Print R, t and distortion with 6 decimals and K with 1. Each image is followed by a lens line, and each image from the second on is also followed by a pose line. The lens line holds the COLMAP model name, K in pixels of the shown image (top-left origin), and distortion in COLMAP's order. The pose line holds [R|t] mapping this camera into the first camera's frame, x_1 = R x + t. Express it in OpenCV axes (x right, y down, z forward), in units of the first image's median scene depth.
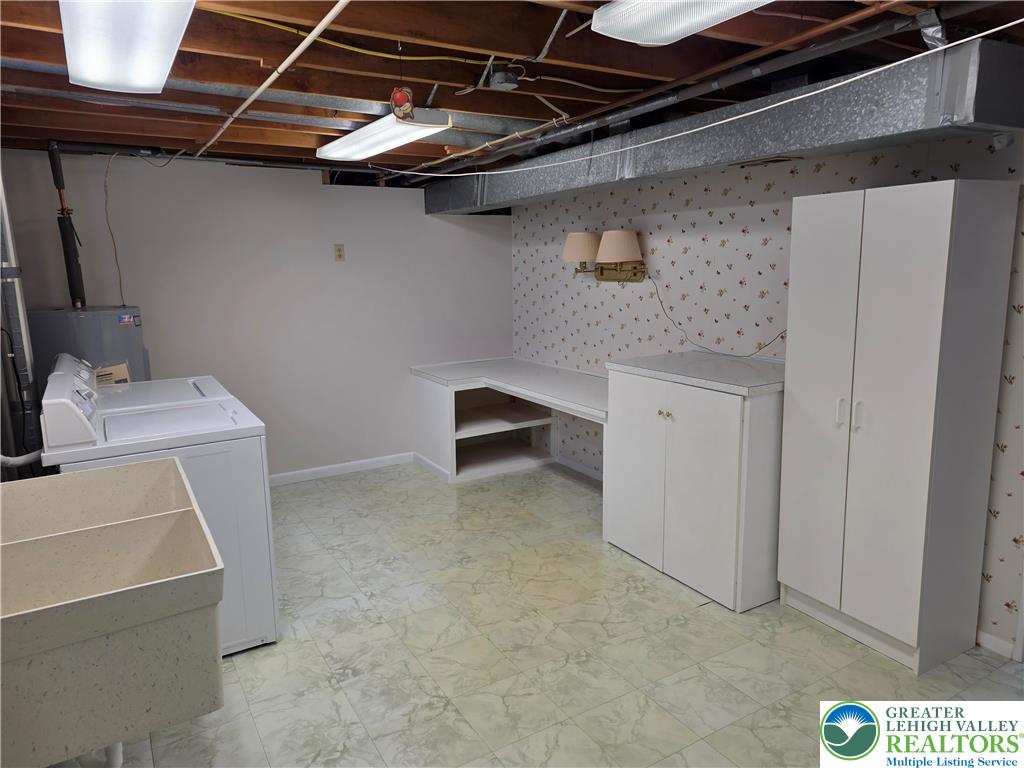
lens RADIAL K [[675.2, 0, 507.0], [0, 675.2, 374.0], [0, 0, 1]] dist [0.107918, -0.094877]
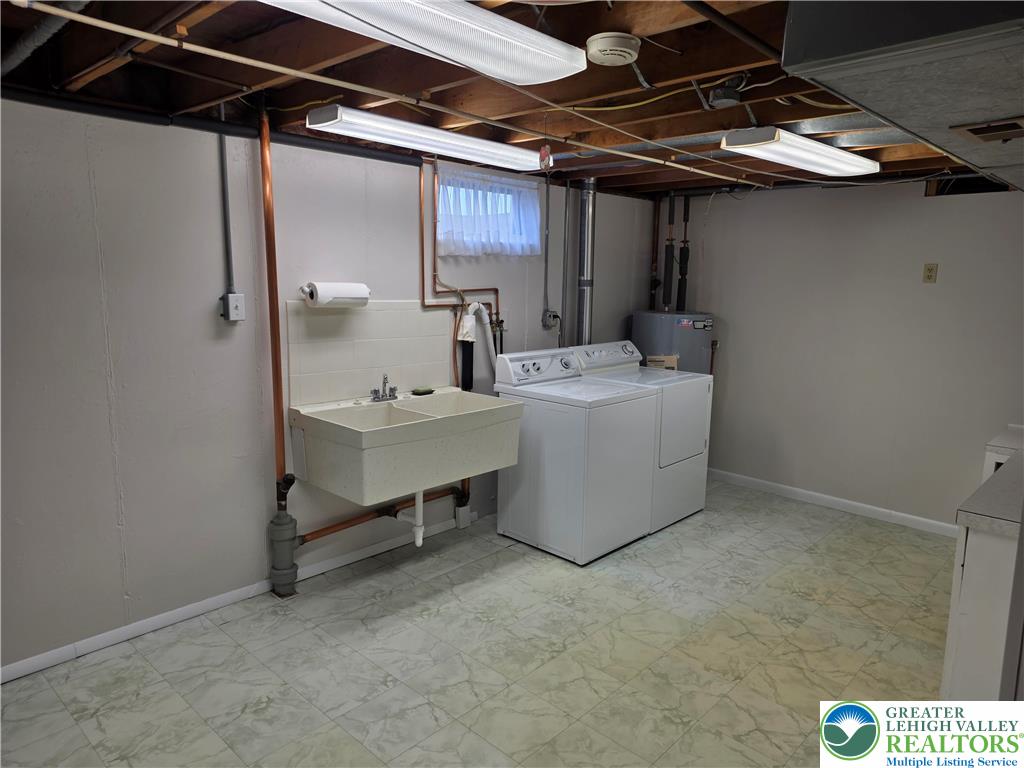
lens RADIAL K [[675.2, 0, 507.0], [0, 675.2, 374.0], [0, 0, 1]] dist [0.107918, -0.094877]
pose [[0.274048, 0.161358, -0.948083, 0.655003], [-0.185925, 0.976115, 0.112387, -0.073223], [0.943573, 0.145473, 0.297503, 0.348224]]
